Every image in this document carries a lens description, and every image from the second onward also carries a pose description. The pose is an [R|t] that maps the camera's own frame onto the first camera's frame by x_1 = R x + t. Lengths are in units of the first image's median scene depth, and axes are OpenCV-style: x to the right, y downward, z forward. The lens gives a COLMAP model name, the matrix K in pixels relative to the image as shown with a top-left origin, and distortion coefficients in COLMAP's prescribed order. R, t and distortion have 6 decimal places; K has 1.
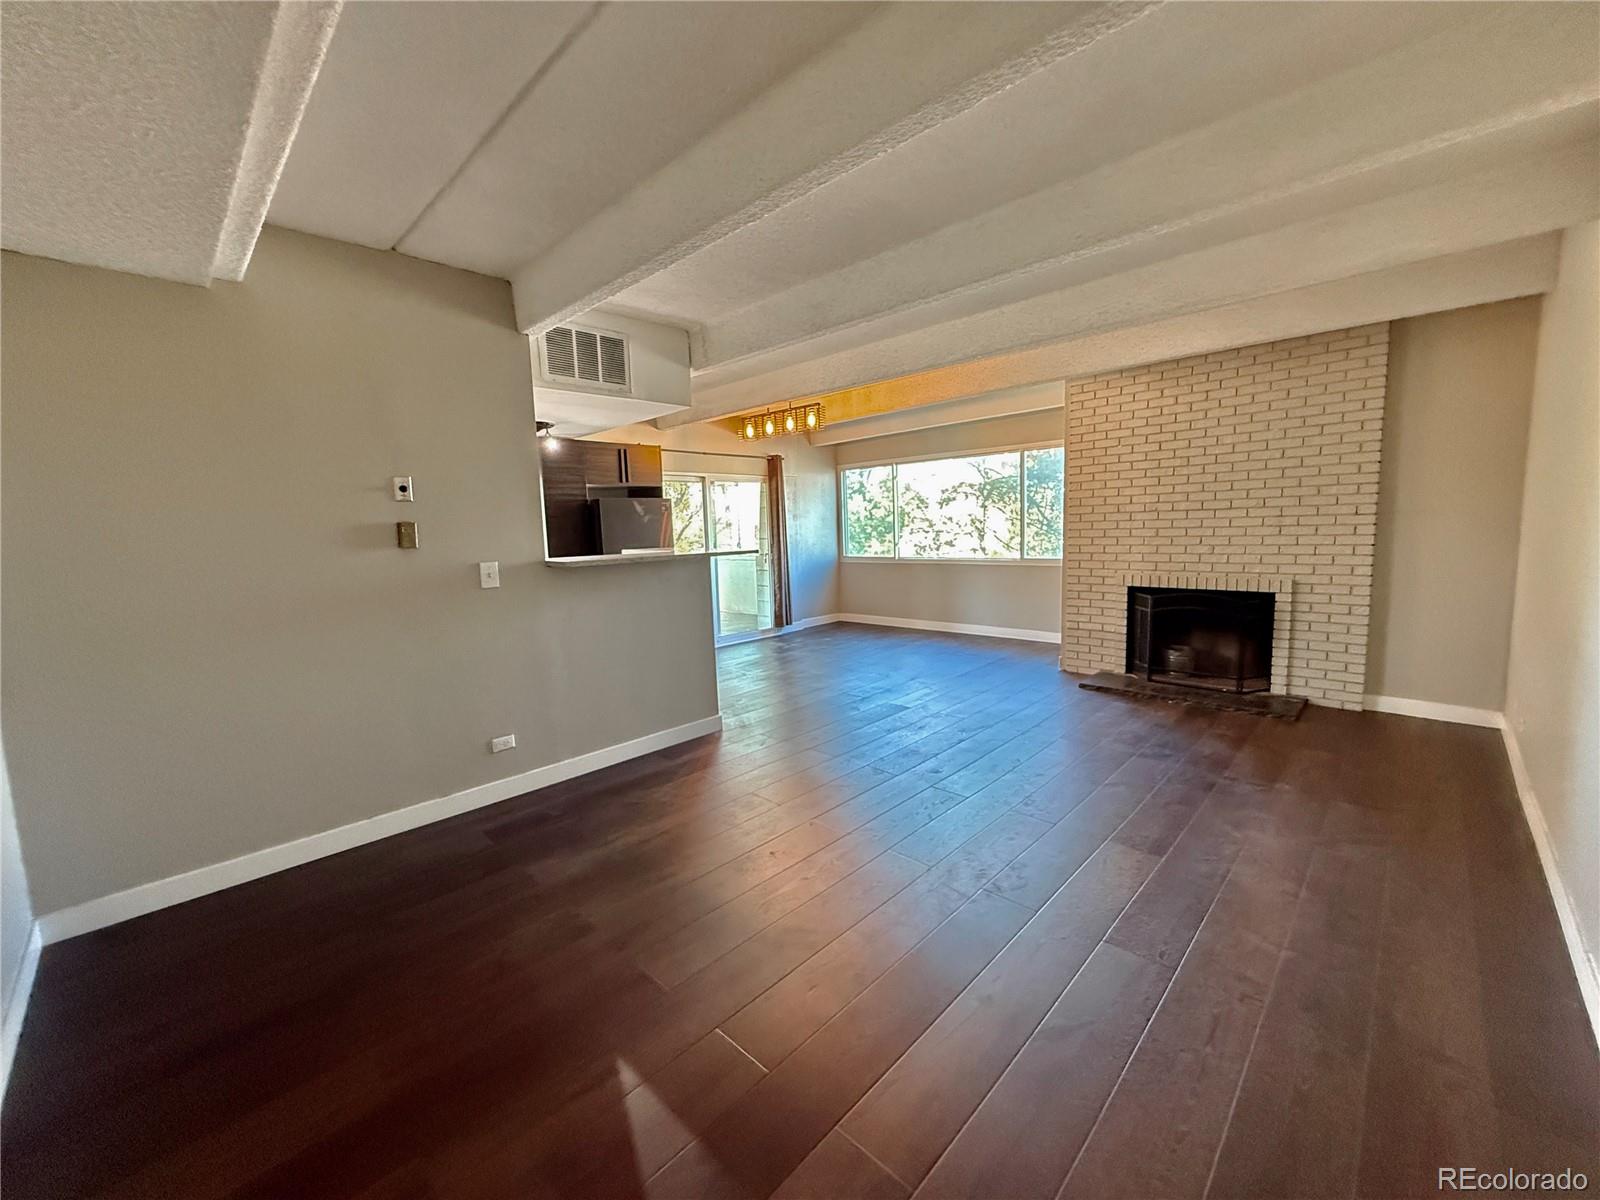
lens RADIAL K [[638.9, 0, 800.0], [0, 638.9, 600.0], [0, 0, 1]] dist [0.001487, -0.000012]
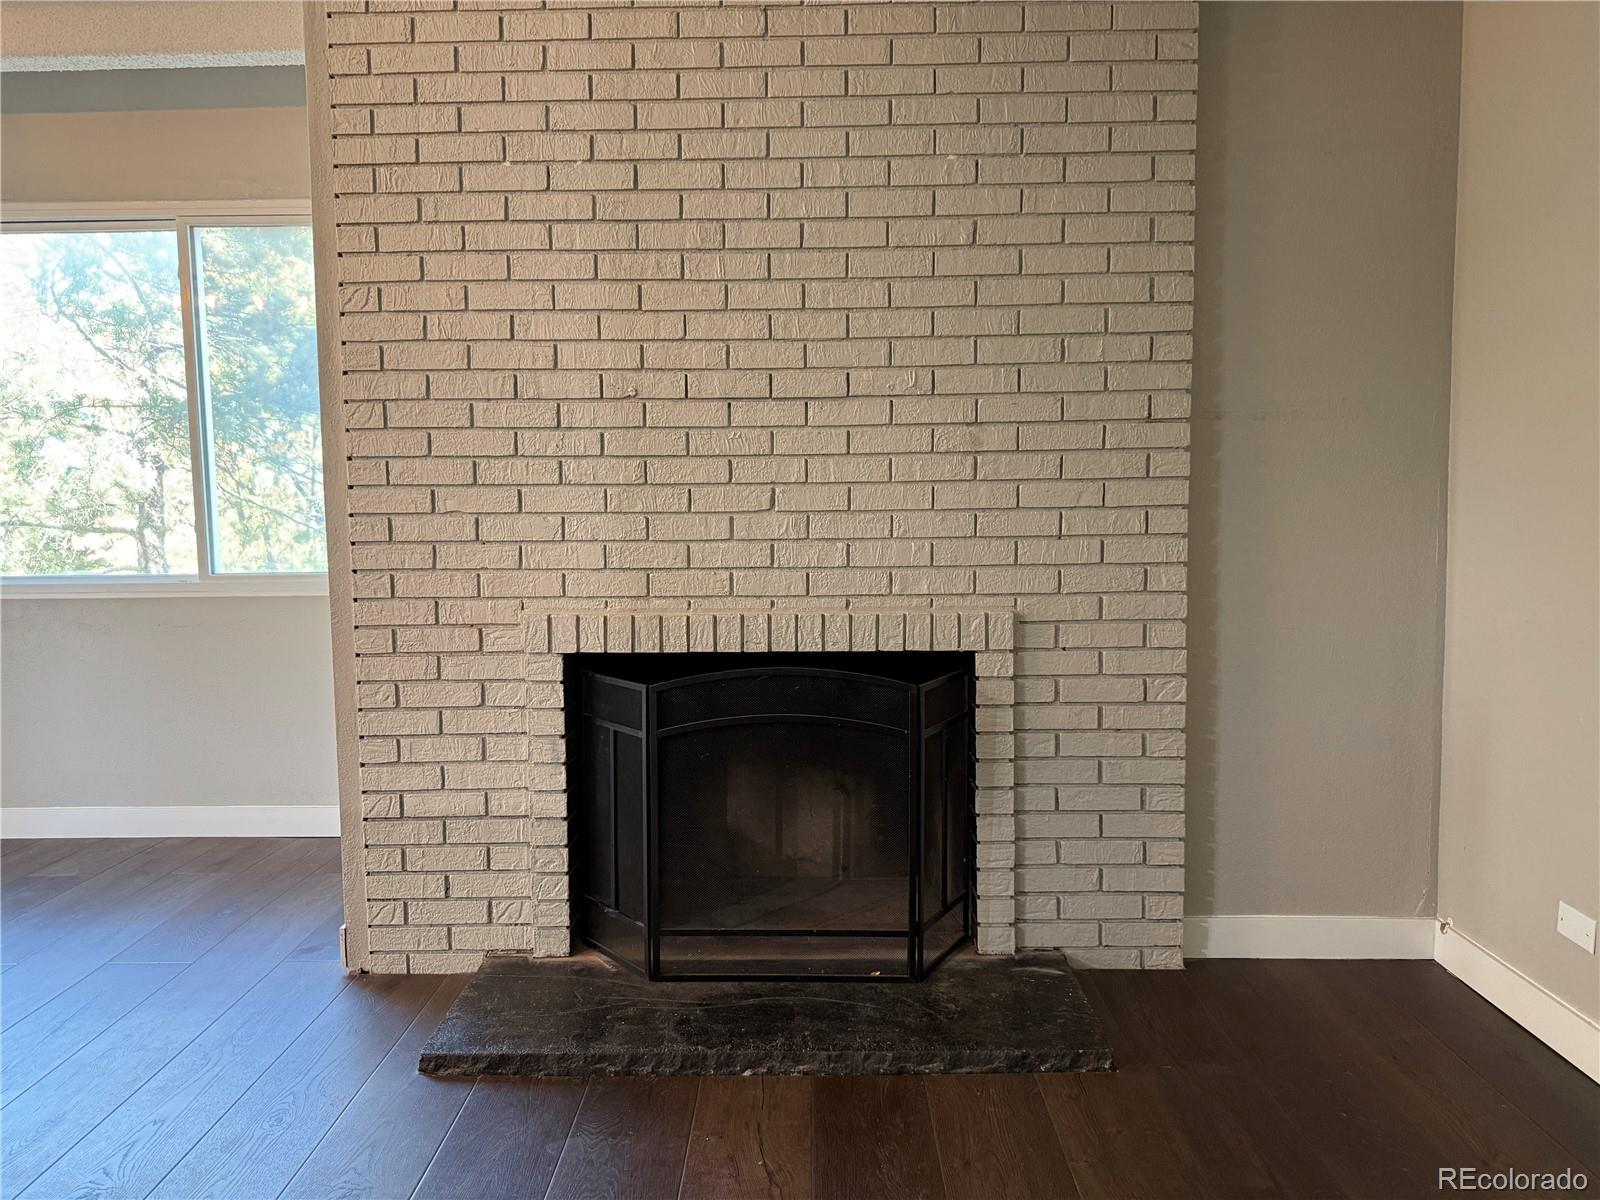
lens RADIAL K [[1128.9, 0, 800.0], [0, 1128.9, 600.0], [0, 0, 1]] dist [0.131497, -0.219551]
pose [[0.718650, -0.034957, 0.694493, 0.242249], [0.068851, 0.997405, -0.021041, -0.029104], [-0.691955, 0.062937, 0.719192, 0.575891]]
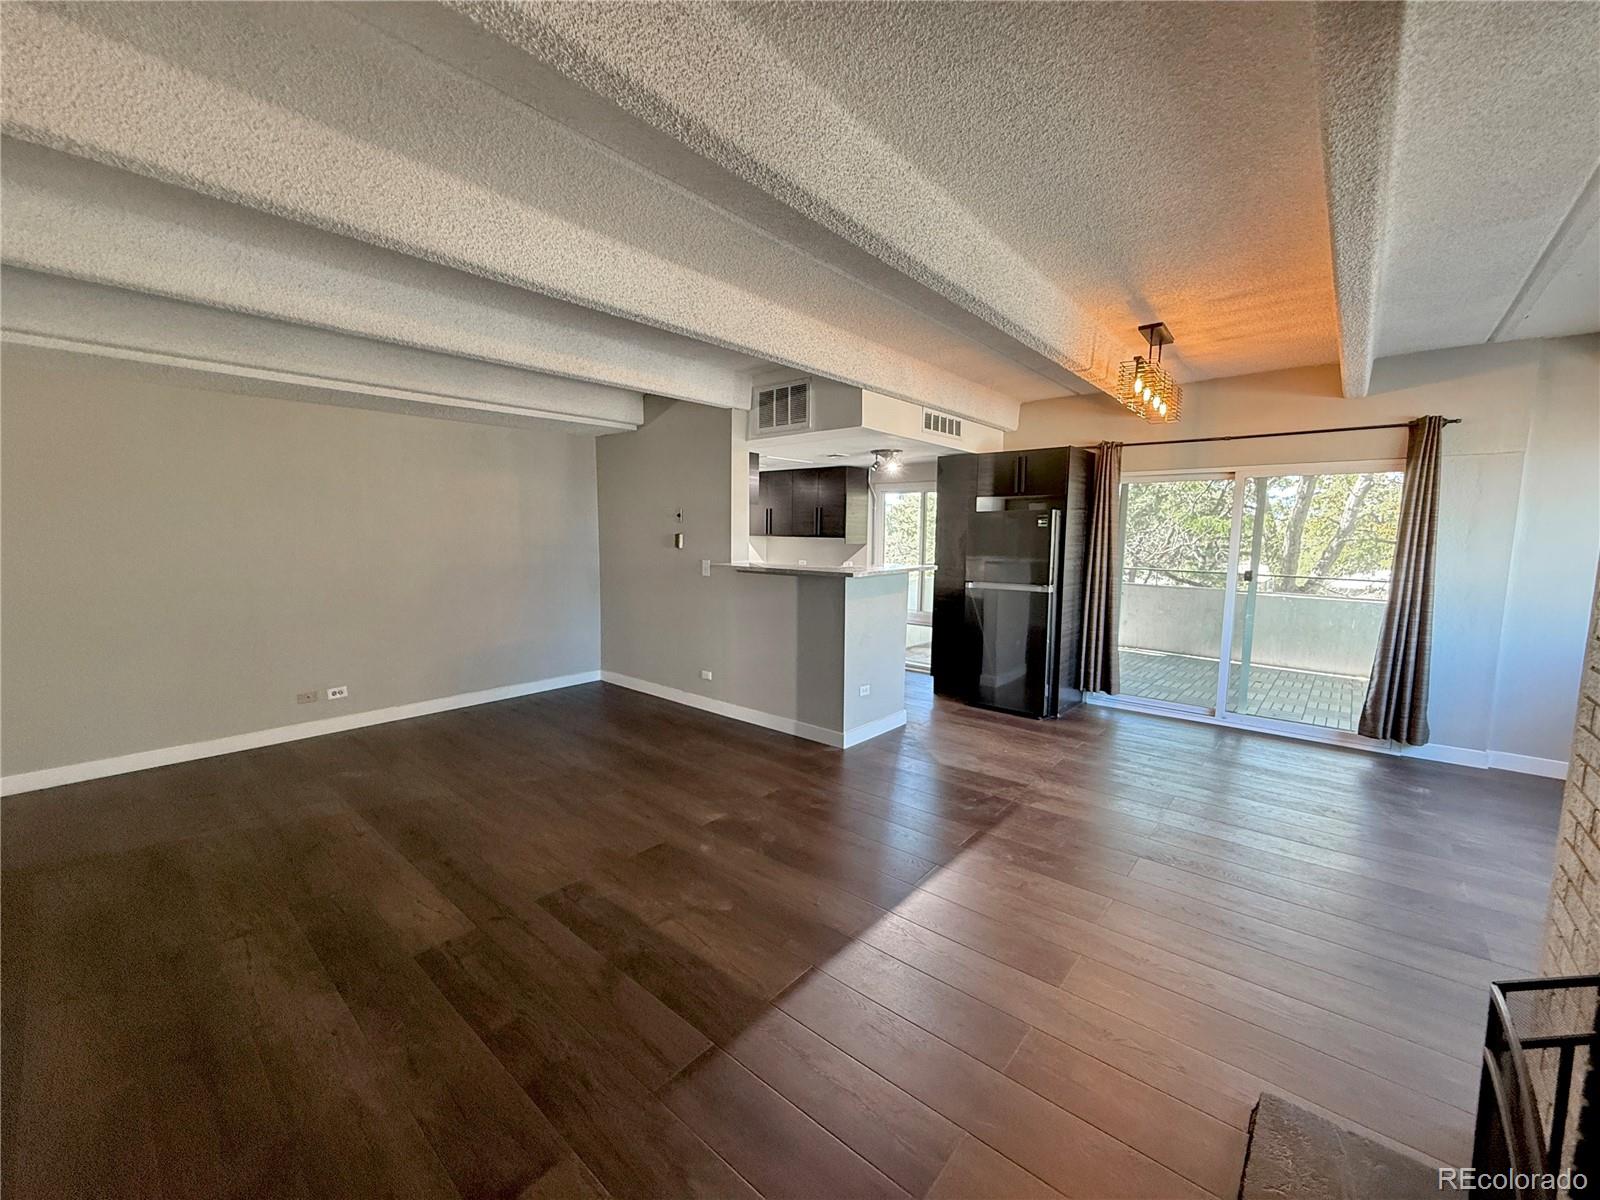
lens RADIAL K [[638.9, 0, 800.0], [0, 638.9, 600.0], [0, 0, 1]] dist [0.001487, -0.000012]
pose [[0.053960, 0.141391, -0.988482, 0.723880], [-0.120372, 0.983626, 0.134125, -0.132637], [0.991261, 0.111748, 0.070096, 0.733639]]
